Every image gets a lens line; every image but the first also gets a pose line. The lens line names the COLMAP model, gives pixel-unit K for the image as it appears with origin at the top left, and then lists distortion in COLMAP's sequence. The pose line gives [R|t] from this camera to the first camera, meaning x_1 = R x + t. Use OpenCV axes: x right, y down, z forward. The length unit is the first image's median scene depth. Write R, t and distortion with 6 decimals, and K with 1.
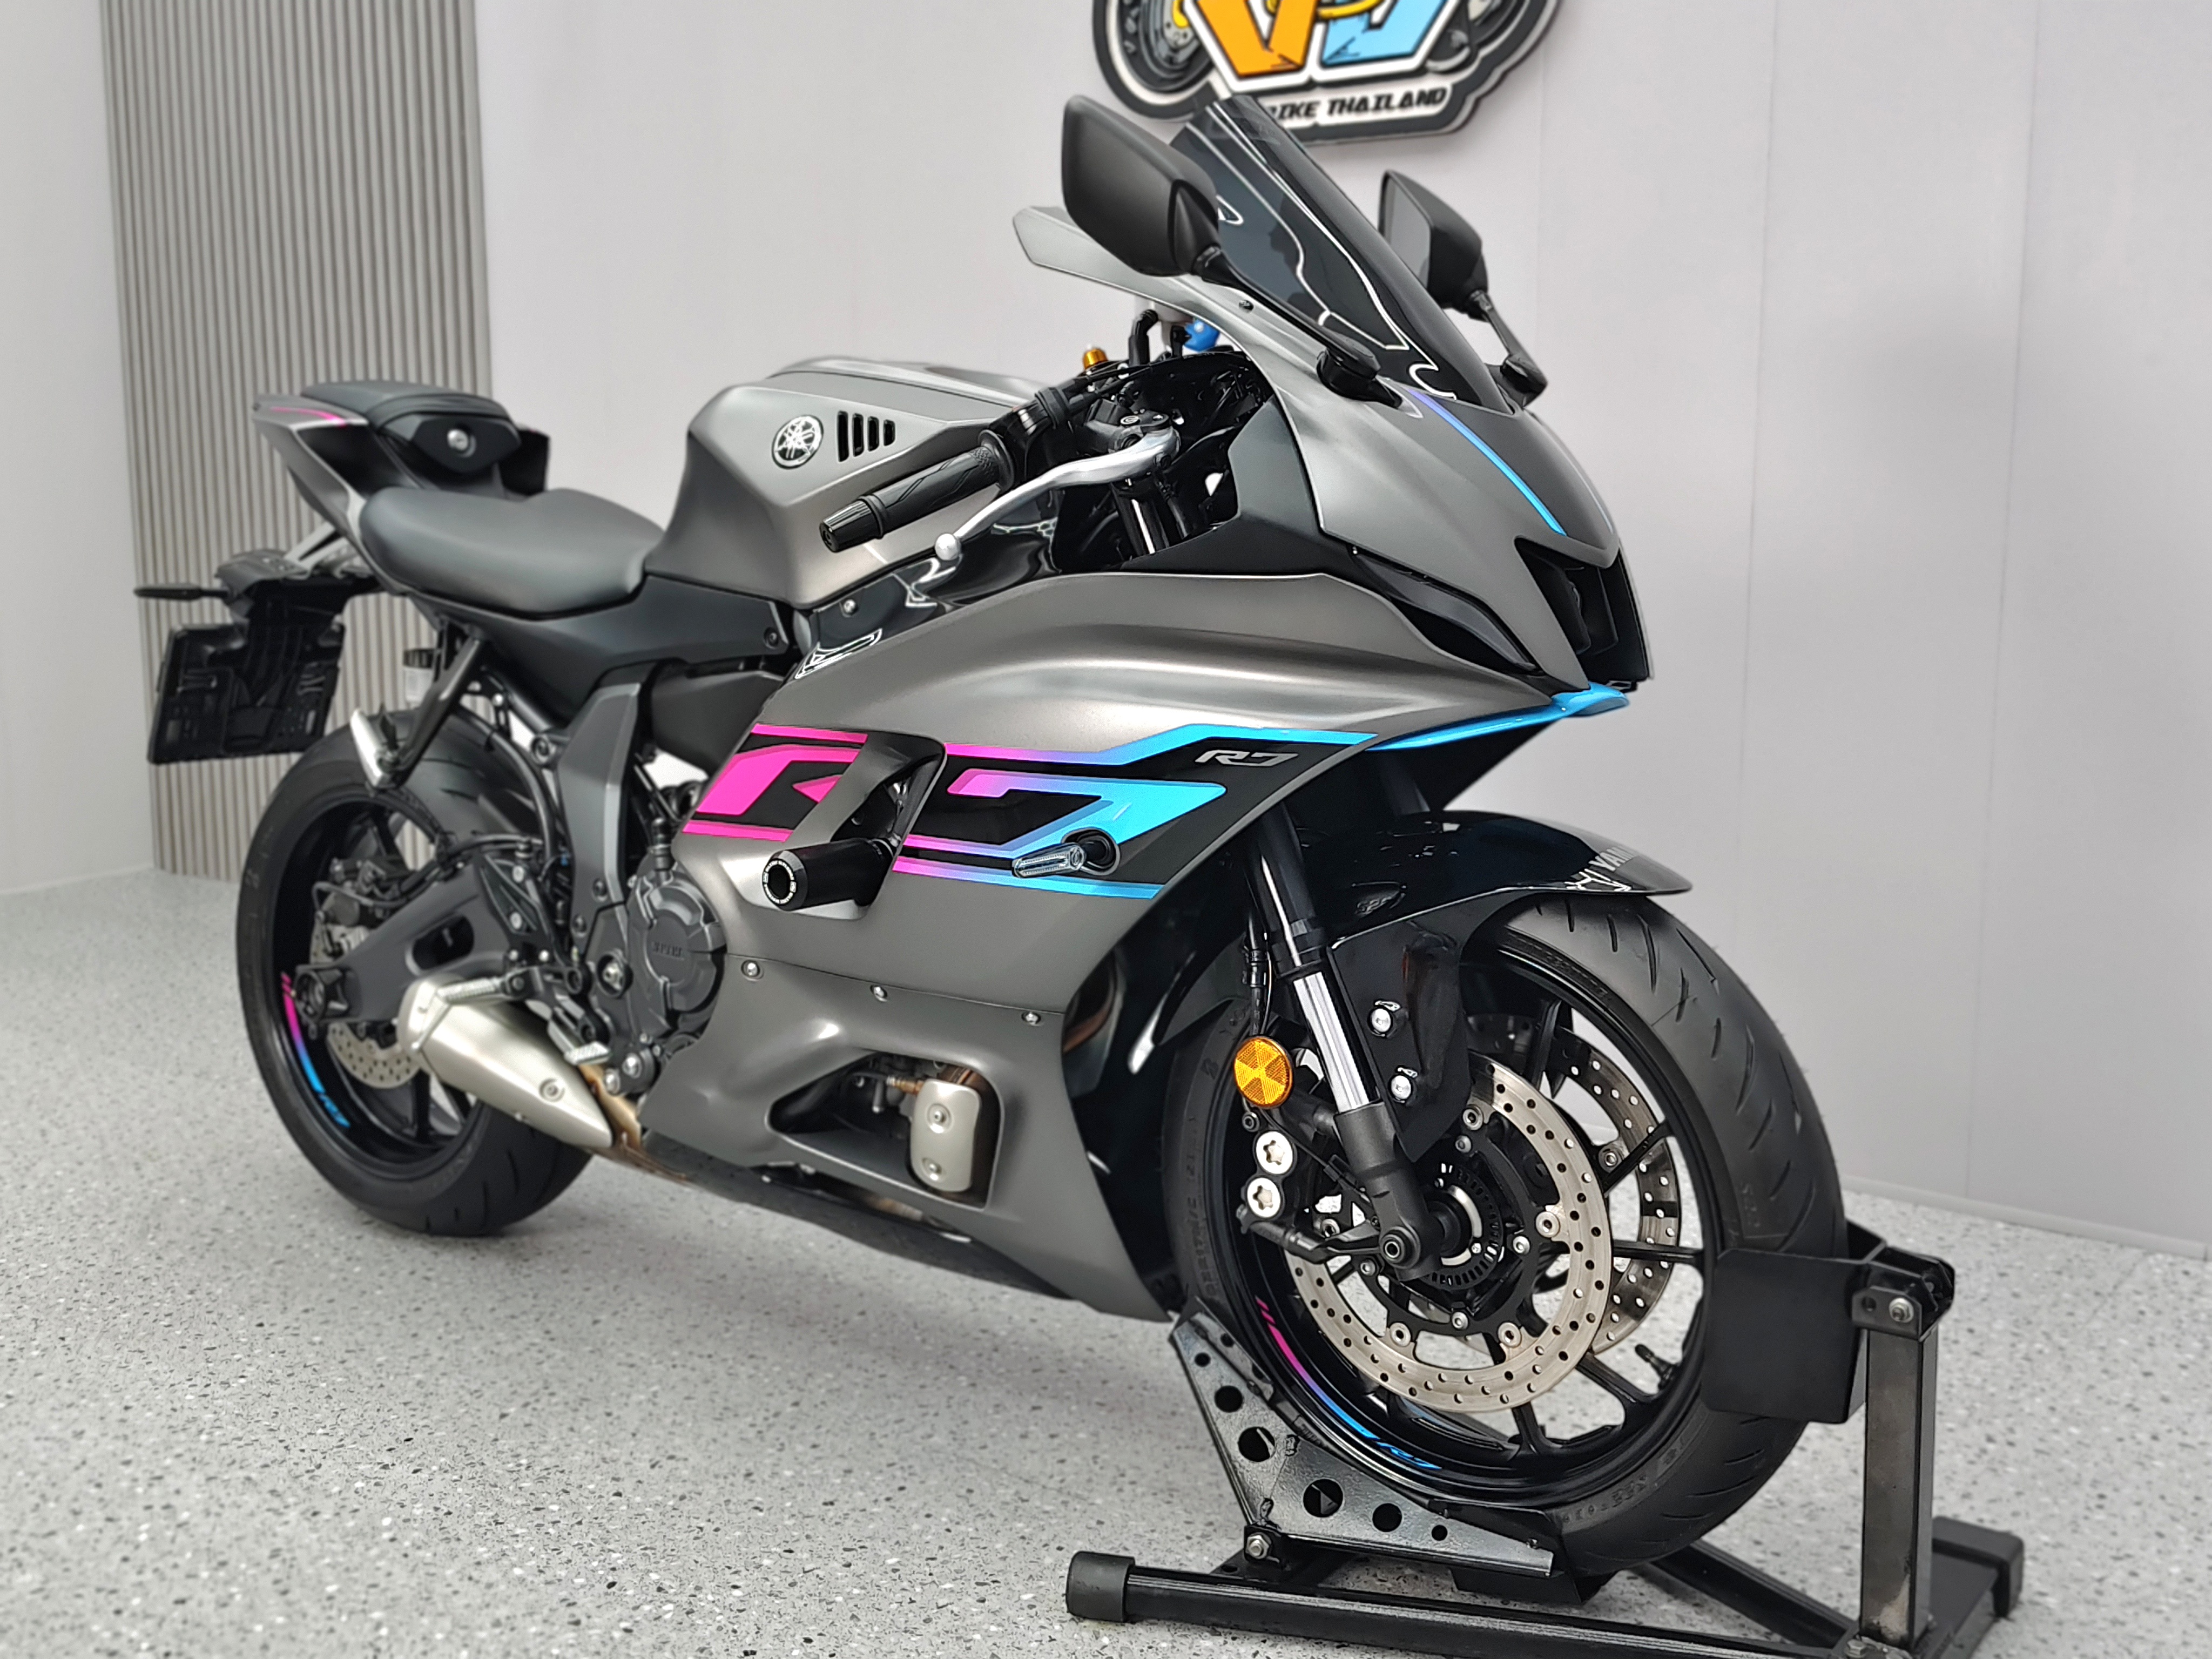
lens RADIAL K [[2270.2, 0, 1106.0], [0, 2270.2, 829.5], [0, 0, 1]] dist [0.025981, 0.004894]
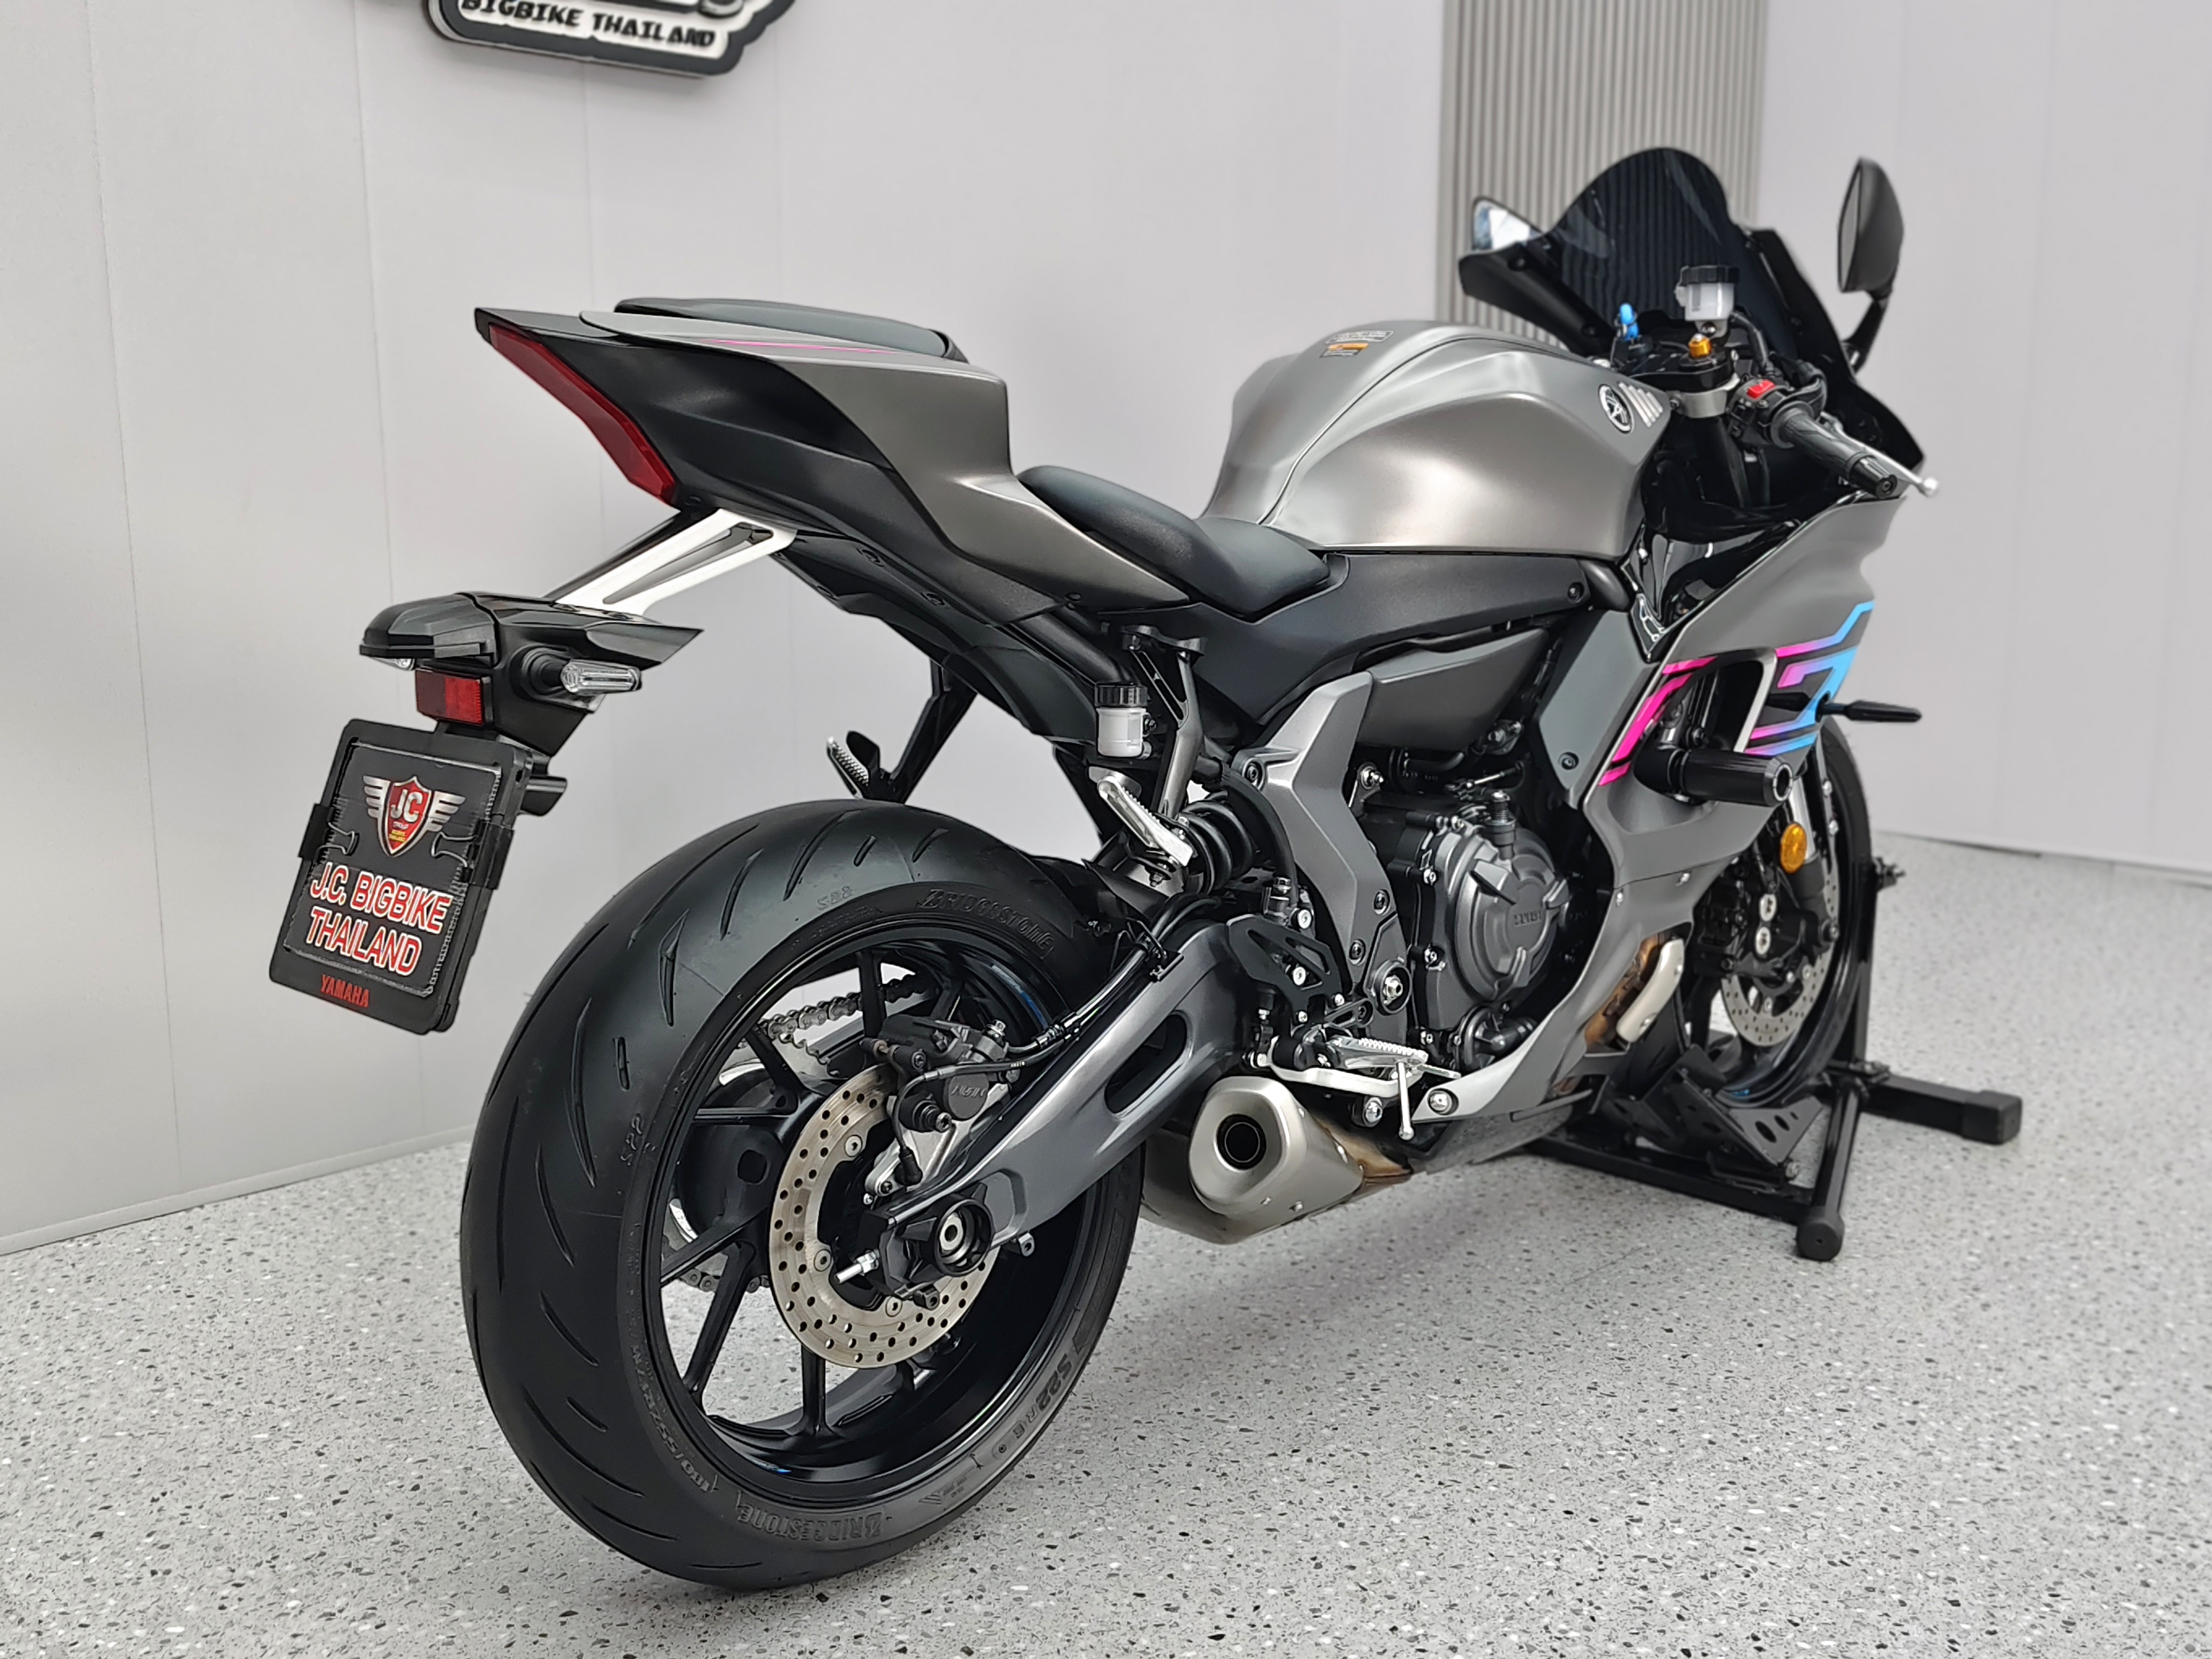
lens RADIAL K [[2270.2, 0, 1106.0], [0, 2270.2, 829.5], [0, 0, 1]] dist [0.025981, 0.004894]
pose [[0.121994, -0.181439, 0.975806, -1.215252], [0.153599, 0.974756, 0.162041, -0.179516], [-0.980574, 0.130115, 0.146783, 1.058097]]
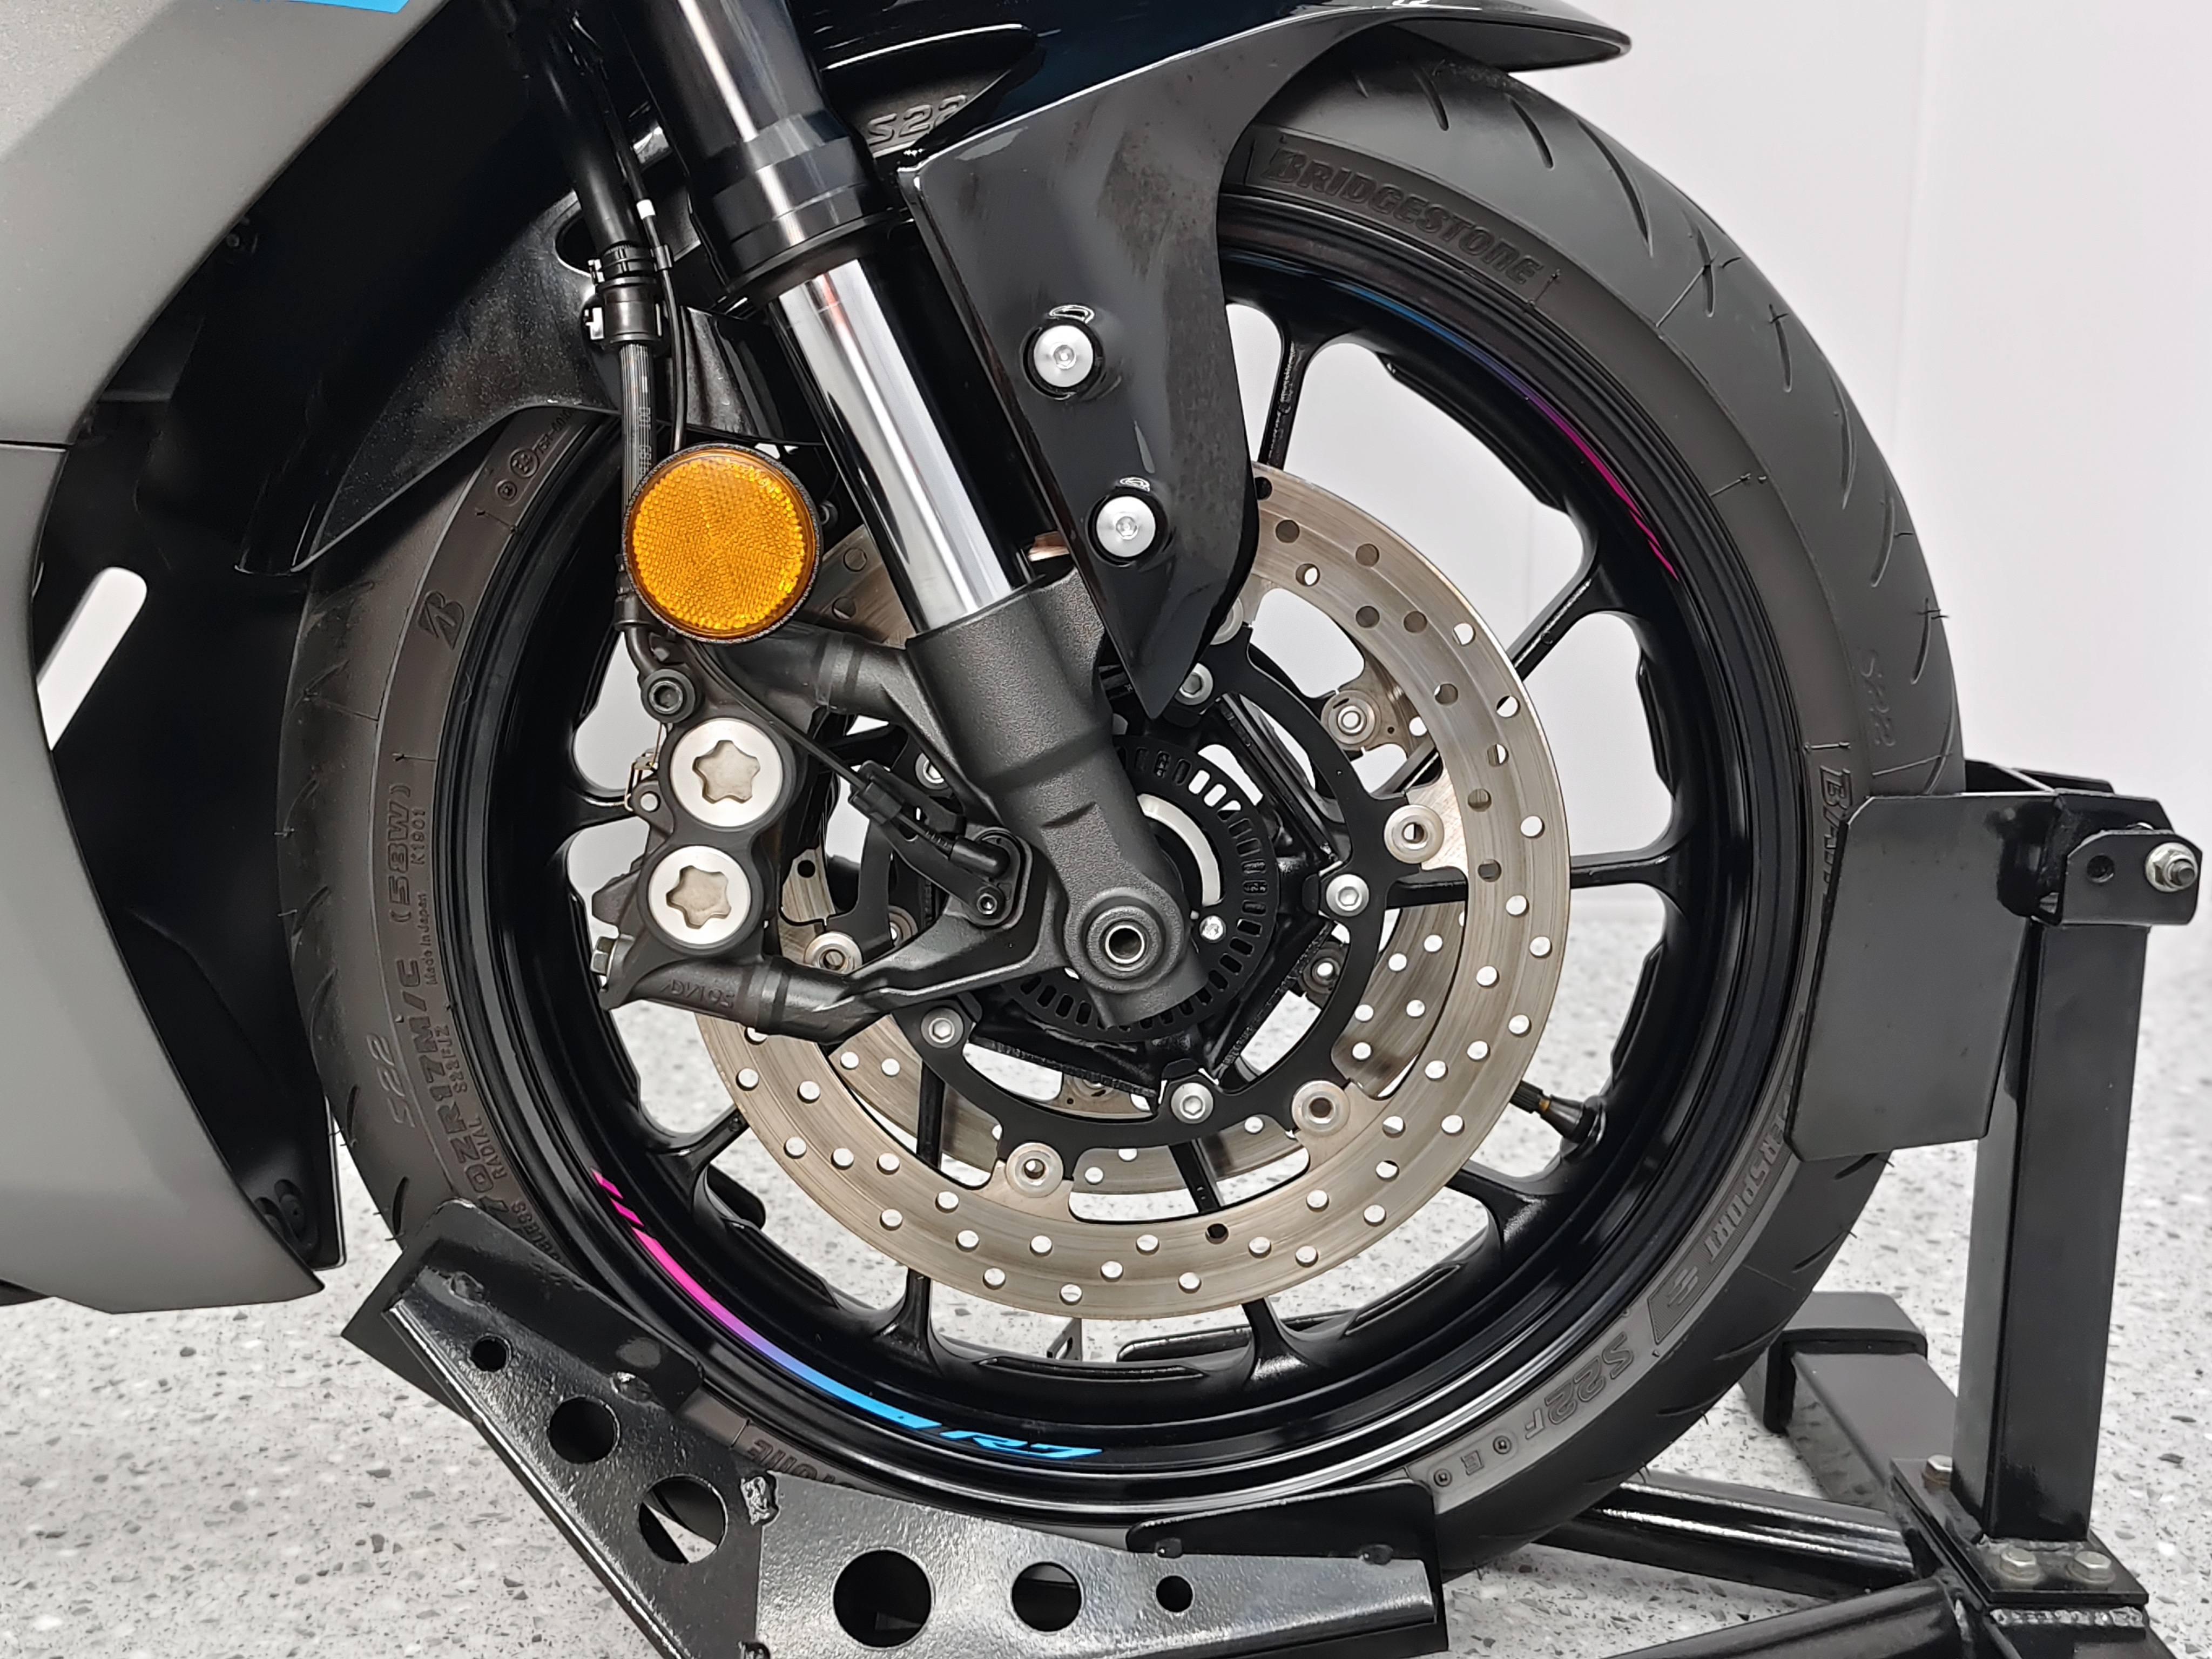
lens RADIAL K [[2270.2, 0, 1106.0], [0, 2270.2, 829.5], [0, 0, 1]] dist [0.025981, 0.004894]
pose [[0.794439, -0.116192, 0.596126, -0.092555], [0.085871, 0.993158, 0.079140, 0.112279], [-0.601243, -0.011682, 0.798981, 0.579211]]
